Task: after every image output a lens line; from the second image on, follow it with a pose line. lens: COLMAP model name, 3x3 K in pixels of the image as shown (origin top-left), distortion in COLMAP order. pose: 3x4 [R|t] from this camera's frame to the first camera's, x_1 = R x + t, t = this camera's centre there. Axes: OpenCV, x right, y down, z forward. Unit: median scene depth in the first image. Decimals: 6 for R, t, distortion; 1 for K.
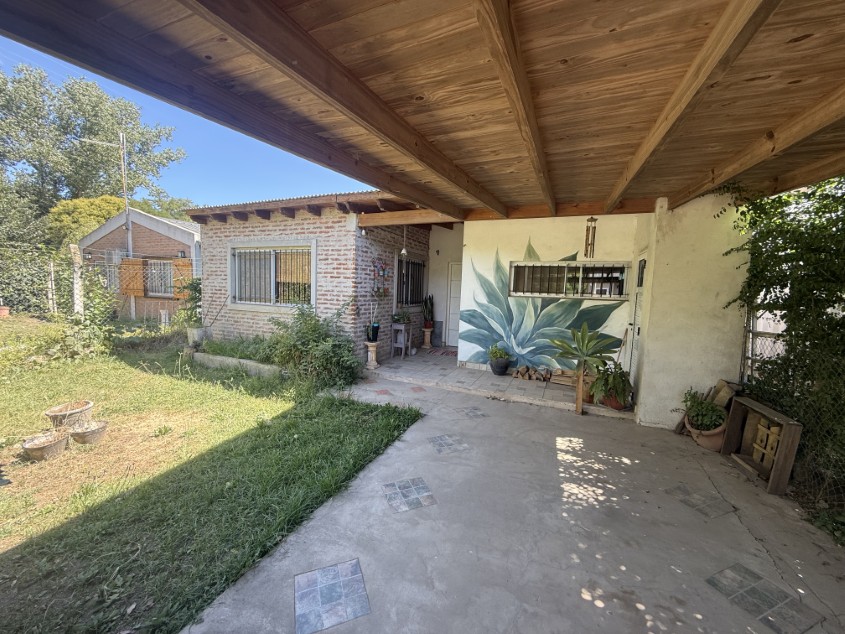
lens RADIAL K [[336.6, 0, 422.5], [0, 336.6, 317.0], [0, 0, 1]] dist [-0.000369, -0.000212]
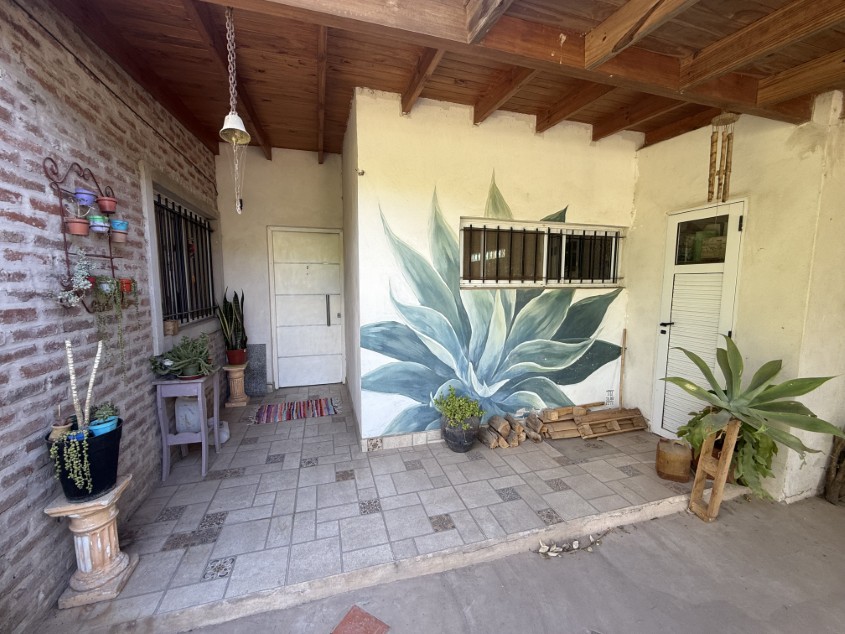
lens RADIAL K [[336.6, 0, 422.5], [0, 336.6, 317.0], [0, 0, 1]] dist [-0.000369, -0.000212]
pose [[0.765650, -0.096681, 0.635950, -0.107880], [0.079341, 0.995285, 0.055788, -0.051813], [-0.638345, 0.007743, 0.769711, 0.652789]]
